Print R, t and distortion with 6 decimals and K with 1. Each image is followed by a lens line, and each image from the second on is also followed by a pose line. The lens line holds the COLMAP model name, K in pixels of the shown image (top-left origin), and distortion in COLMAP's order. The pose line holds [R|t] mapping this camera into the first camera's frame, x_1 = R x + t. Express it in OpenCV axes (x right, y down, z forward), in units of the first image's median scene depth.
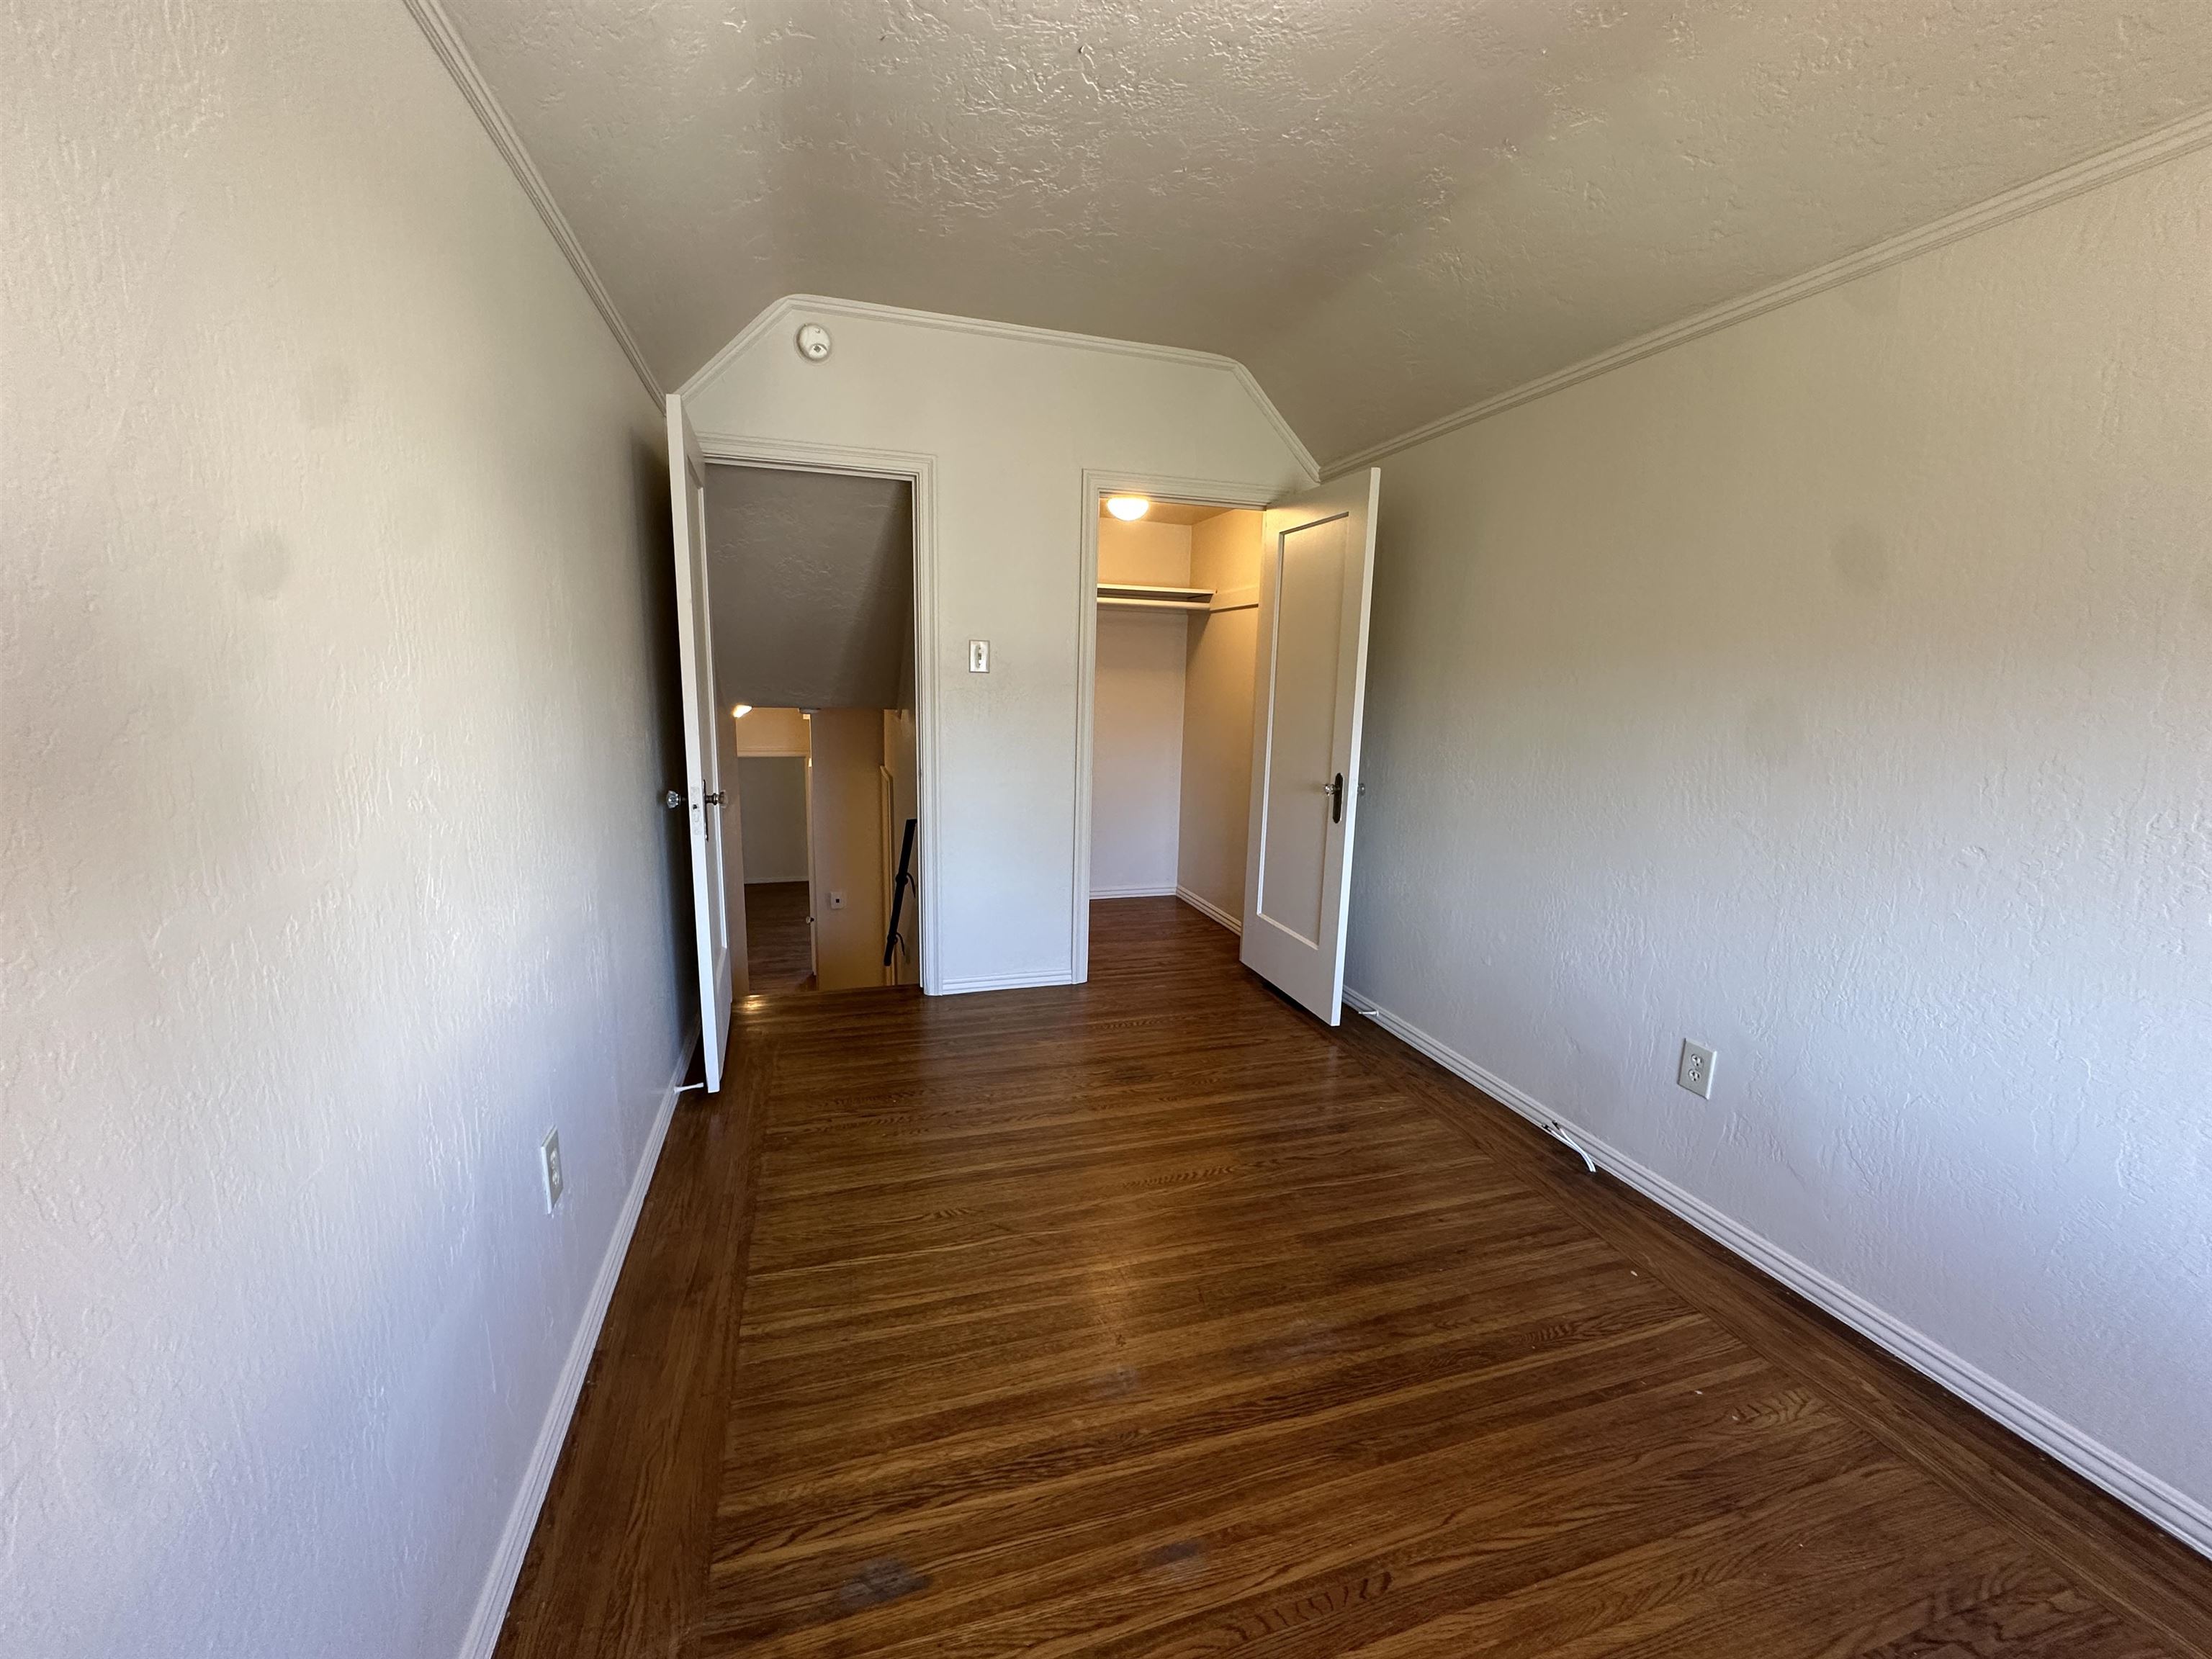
lens RADIAL K [[879.5, 0, 1111.5], [0, 879.5, 833.7], [0, 0, 1]] dist [-0.003547, 0.000965]
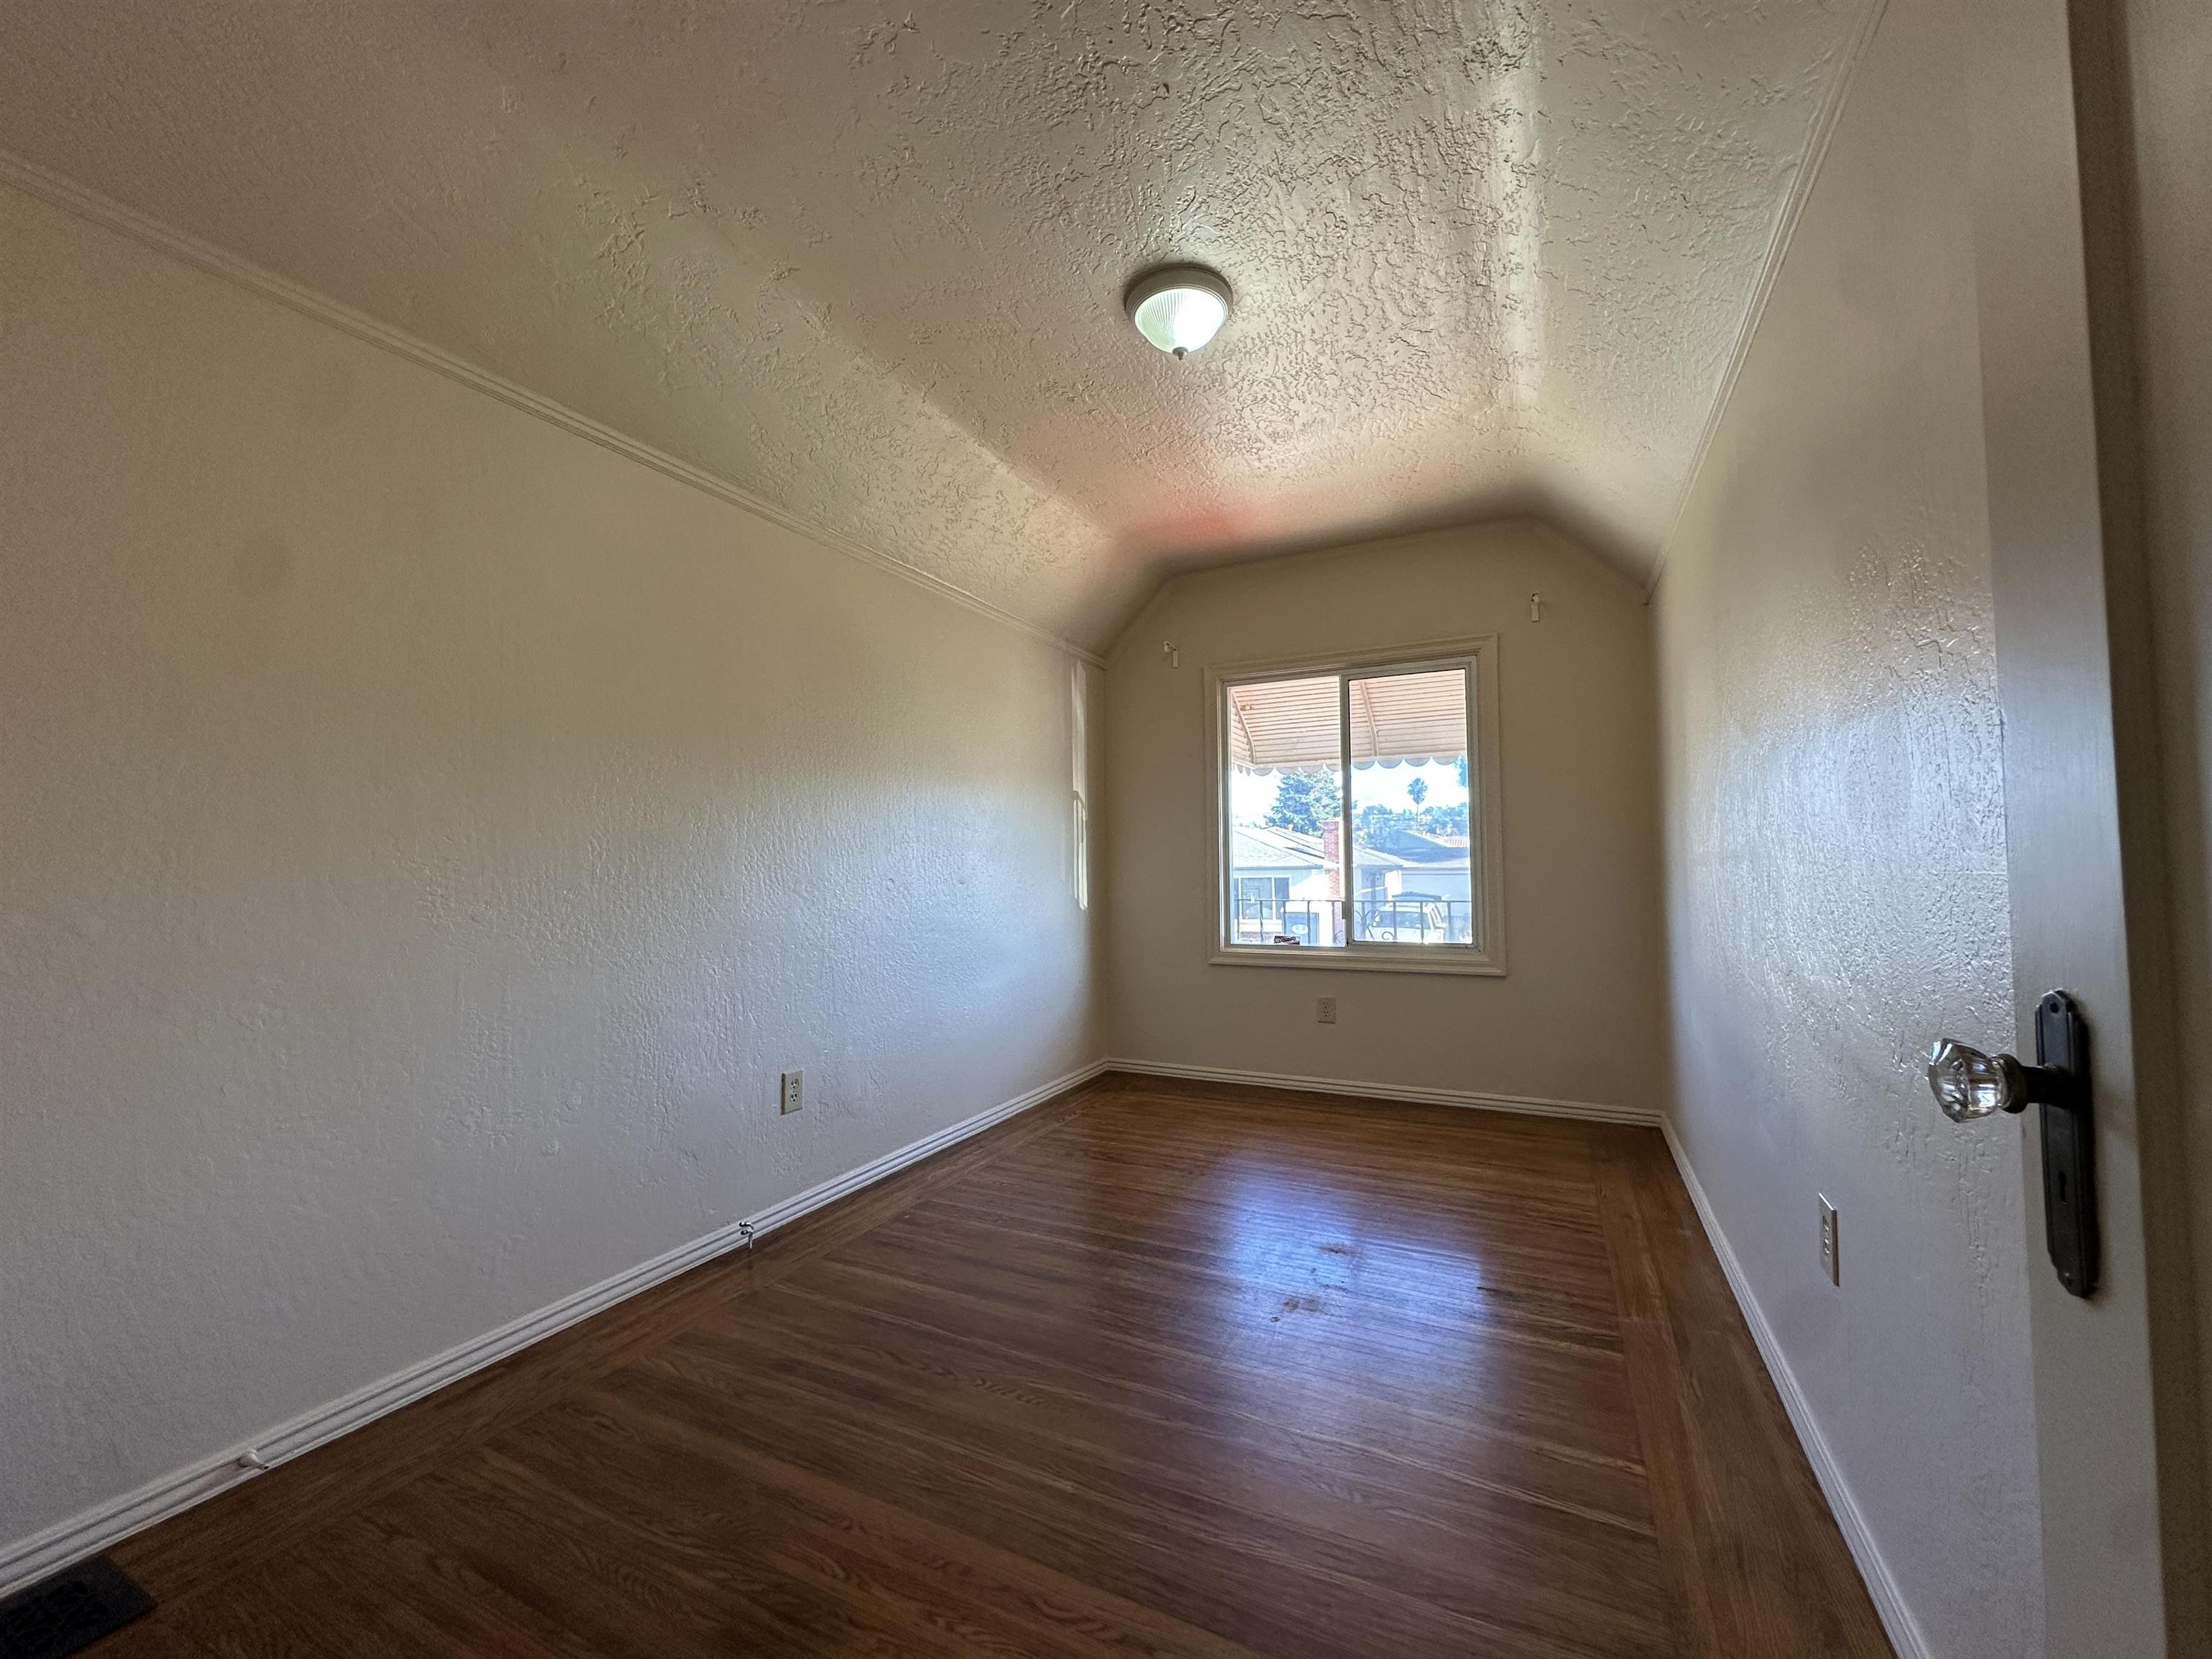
lens RADIAL K [[879.5, 0, 1098.3], [0, 879.5, 825.2], [0, 0, 1]] dist [-0.003547, 0.000965]
pose [[-0.717147, 0.021370, 0.696594, -0.484252], [0.116504, 0.989141, 0.089596, -0.155620], [-0.687115, 0.145409, -0.711849, 1.407233]]
